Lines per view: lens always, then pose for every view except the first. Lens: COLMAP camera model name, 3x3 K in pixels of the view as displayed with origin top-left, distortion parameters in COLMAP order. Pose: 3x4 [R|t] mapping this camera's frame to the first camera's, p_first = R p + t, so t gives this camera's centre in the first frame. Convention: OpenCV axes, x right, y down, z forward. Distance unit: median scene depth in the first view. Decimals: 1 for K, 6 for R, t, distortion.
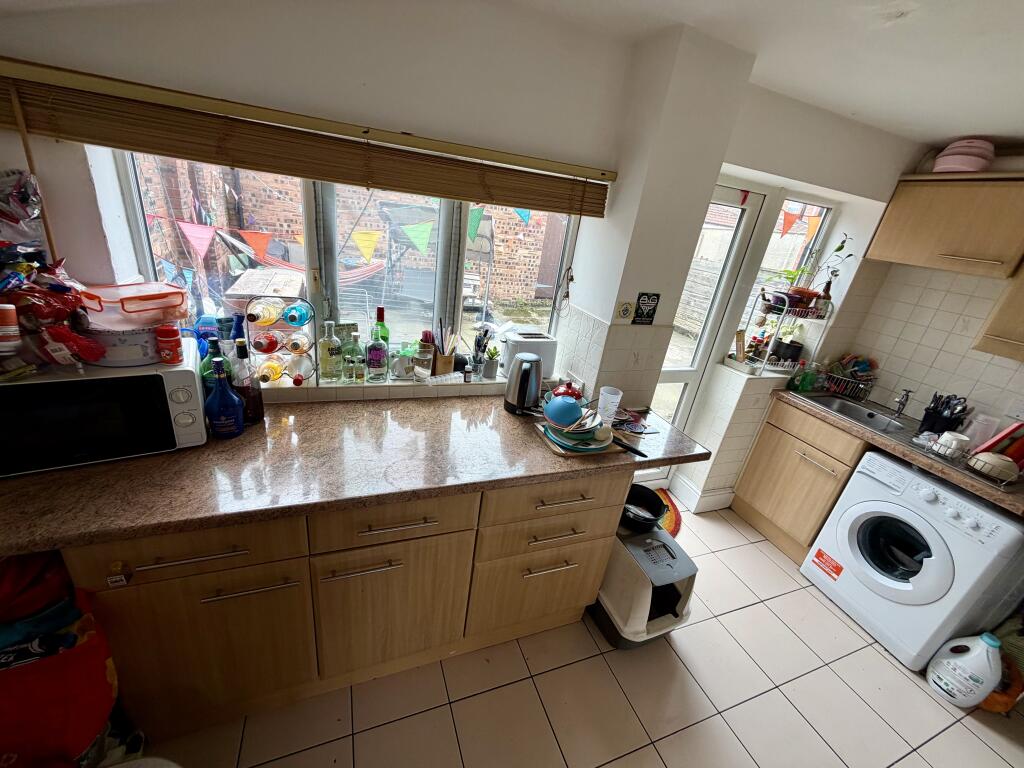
lens RADIAL K [[408.0, 0, 507.0], [0, 408.0, 386.8], [0, 0, 1]] dist [-0.000421, 0.000117]
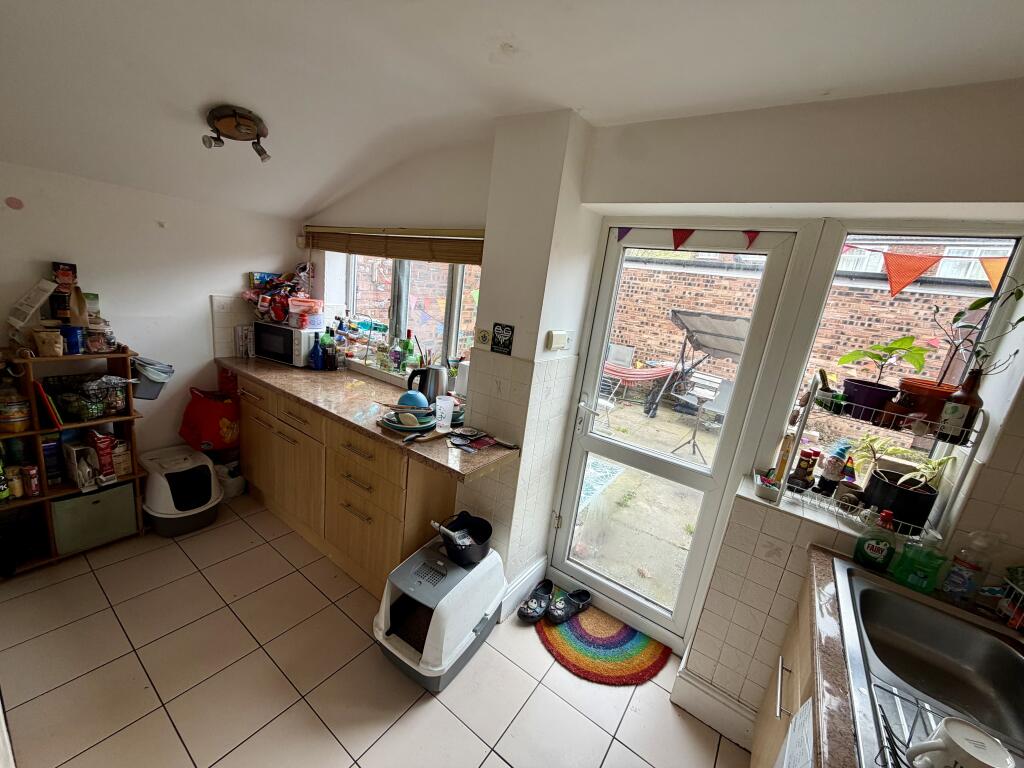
lens RADIAL K [[408.0, 0, 507.0], [0, 408.0, 386.8], [0, 0, 1]] dist [-0.000421, 0.000117]
pose [[0.561112, 0.139075, -0.815972, 1.262995], [-0.371692, 0.923142, -0.098257, 0.028730], [0.739593, 0.358424, 0.569679, 0.443731]]
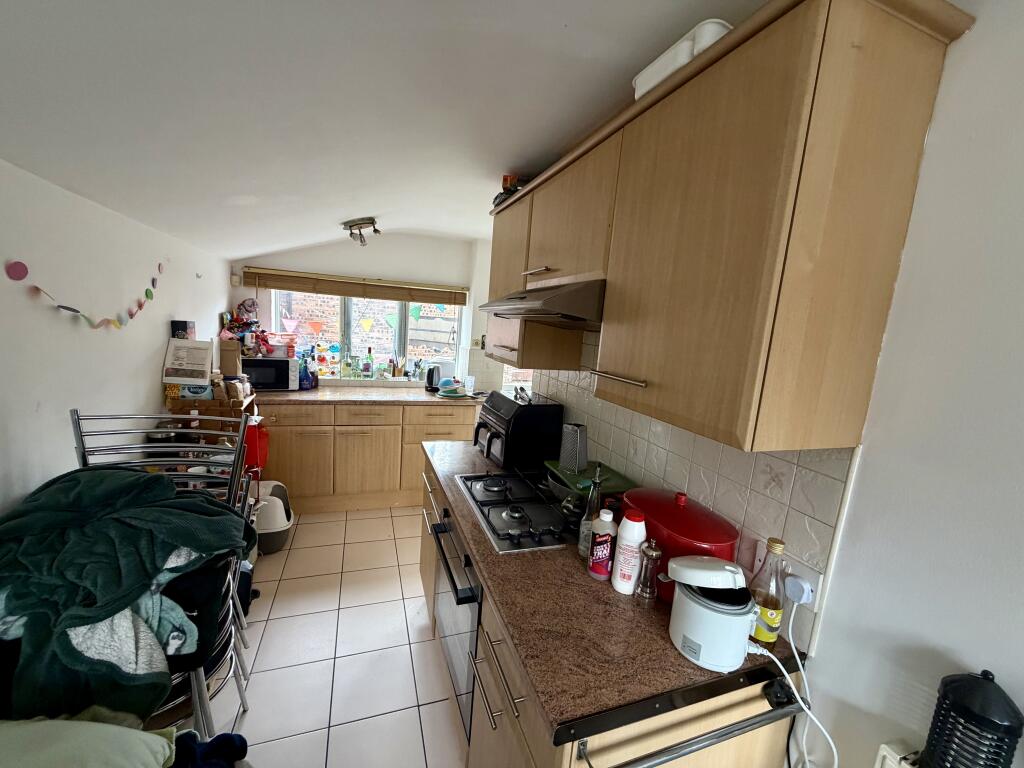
lens RADIAL K [[408.0, 0, 507.0], [0, 408.0, 386.8], [0, 0, 1]] dist [-0.000421, 0.000117]
pose [[0.998377, -0.046585, -0.032746, 0.516011], [0.036956, 0.967599, -0.249773, 0.613209], [0.043321, 0.248158, 0.967750, -1.108619]]
